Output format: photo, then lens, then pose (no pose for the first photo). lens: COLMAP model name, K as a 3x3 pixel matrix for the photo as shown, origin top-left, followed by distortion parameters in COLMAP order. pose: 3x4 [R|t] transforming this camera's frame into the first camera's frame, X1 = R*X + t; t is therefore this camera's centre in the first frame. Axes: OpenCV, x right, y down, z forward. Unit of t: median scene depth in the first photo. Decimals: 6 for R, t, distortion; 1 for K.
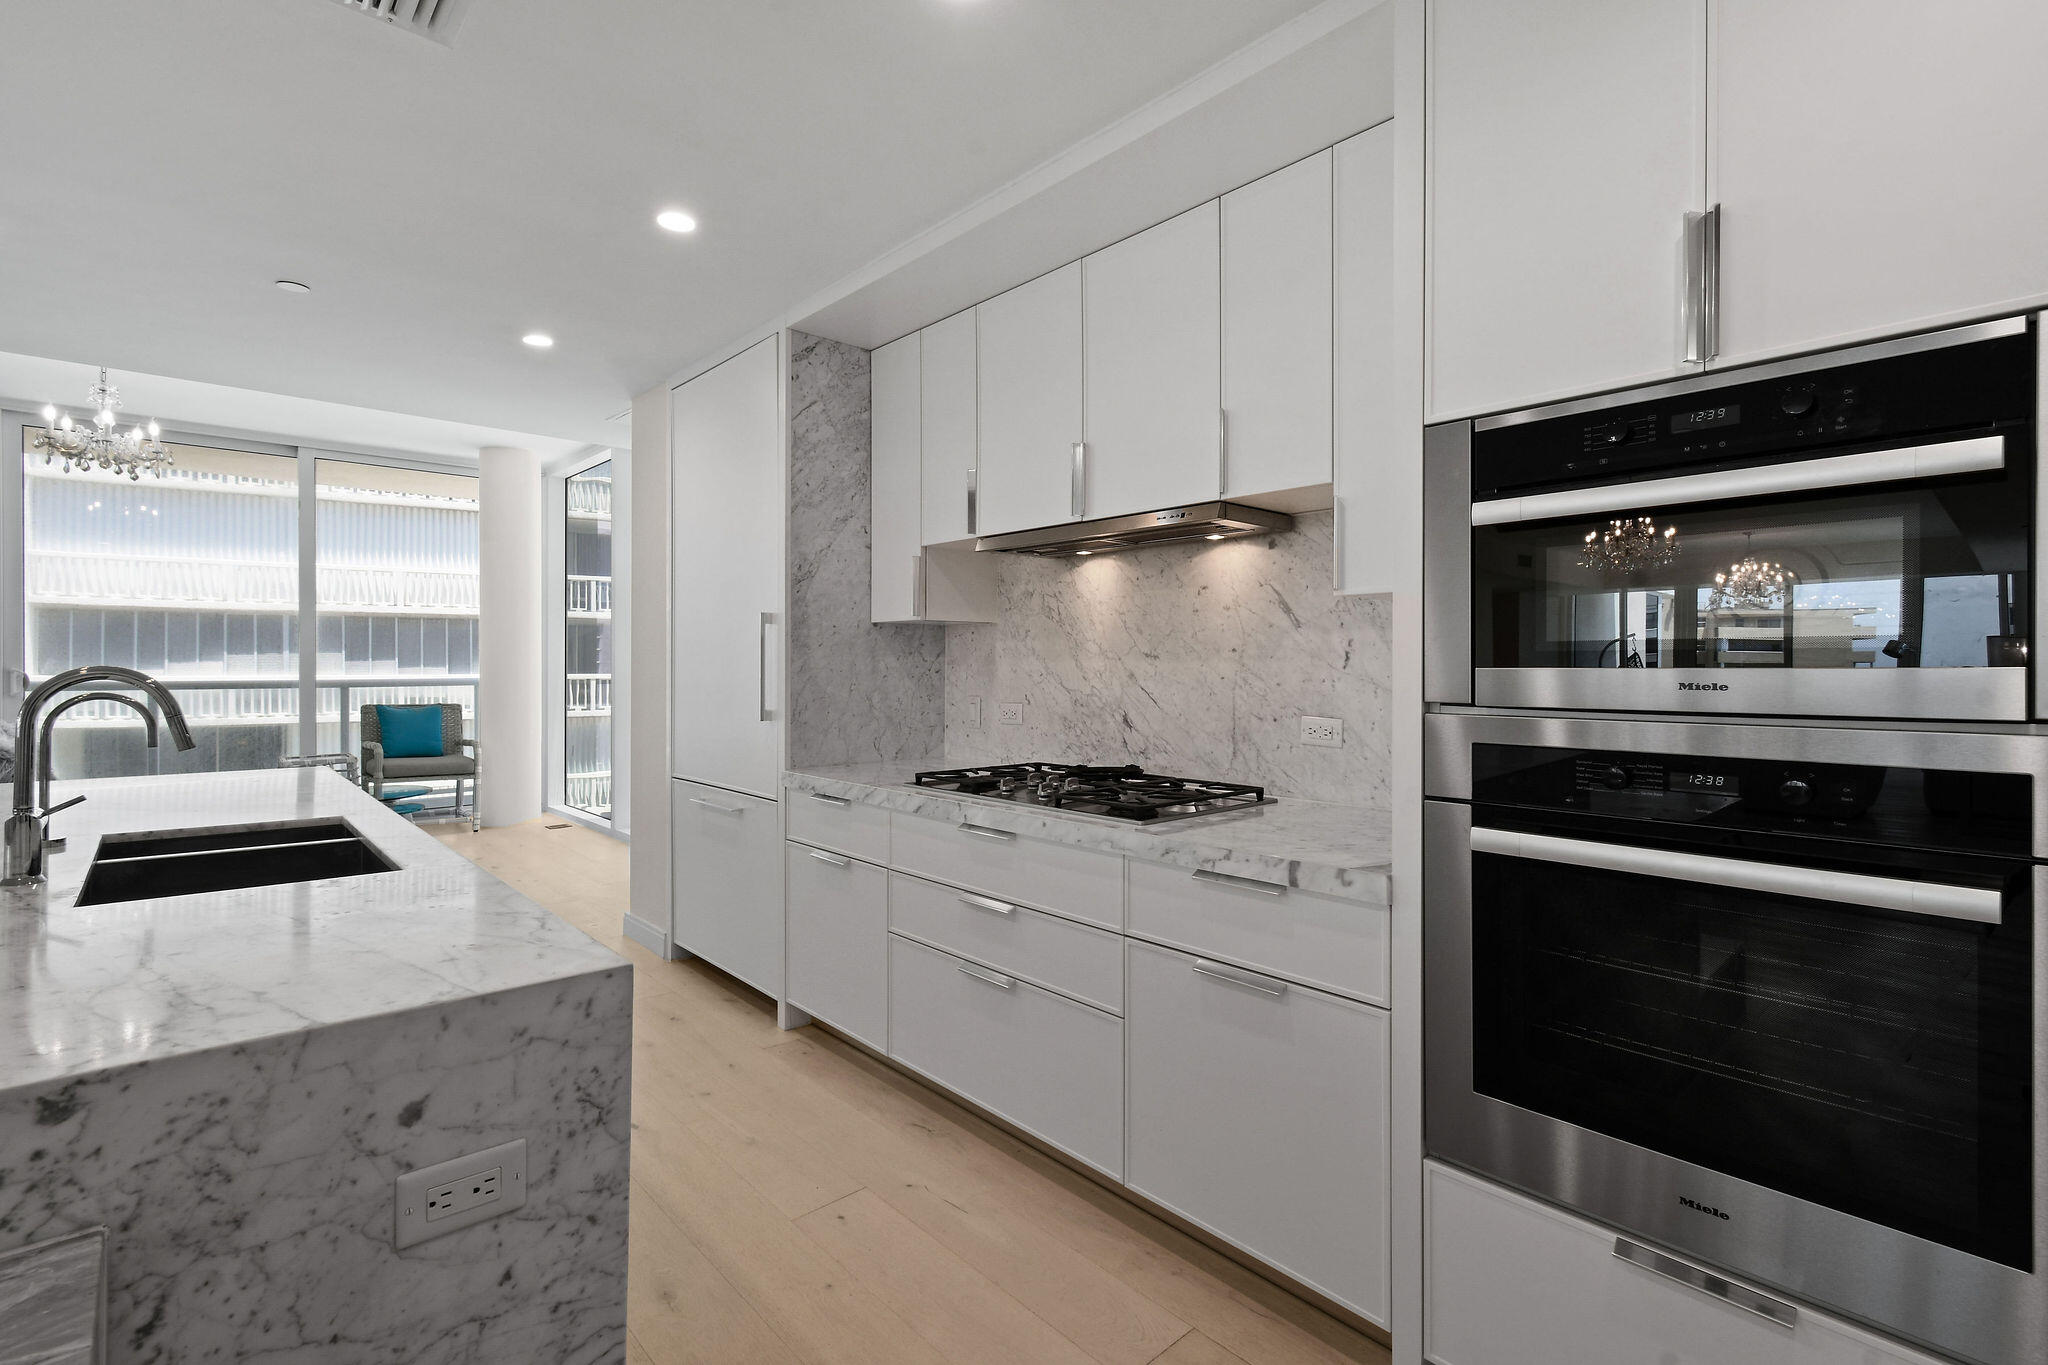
lens RADIAL K [[934.6, 0, 1027.8], [0, 934.6, 669.7], [0, 0, 1]] dist [0.005047, 0.000479]
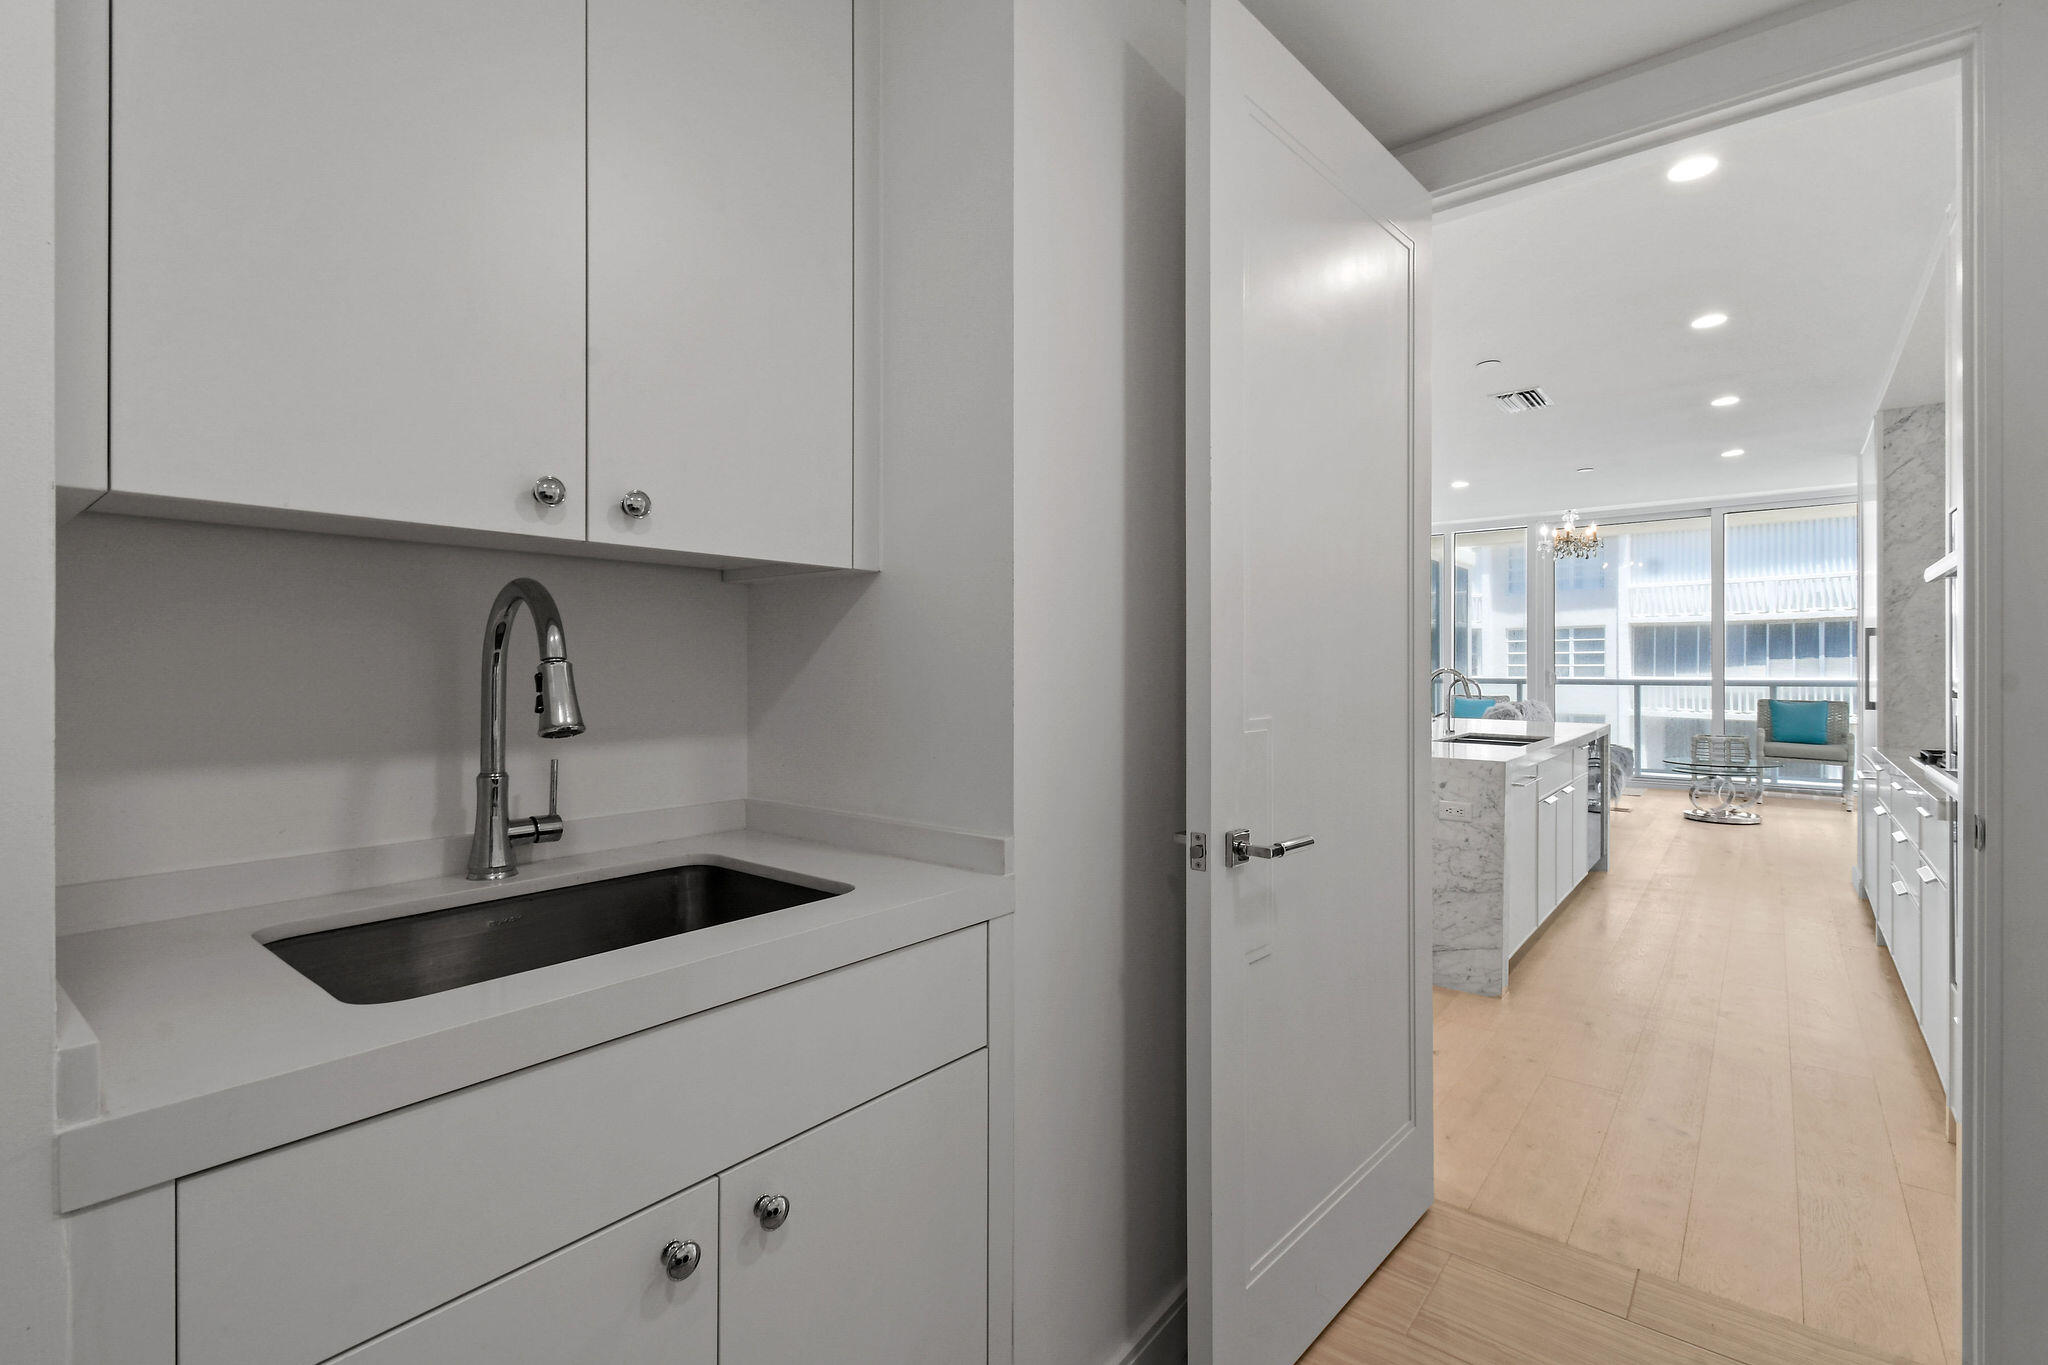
lens RADIAL K [[934.6, 0, 1027.8], [0, 934.6, 669.7], [0, 0, 1]] dist [0.005047, 0.000479]
pose [[0.150176, -0.002981, -0.988655, 0.405203], [-0.000554, 0.999995, -0.003099, 0.001338], [0.988659, 0.001013, 0.150174, -0.177508]]
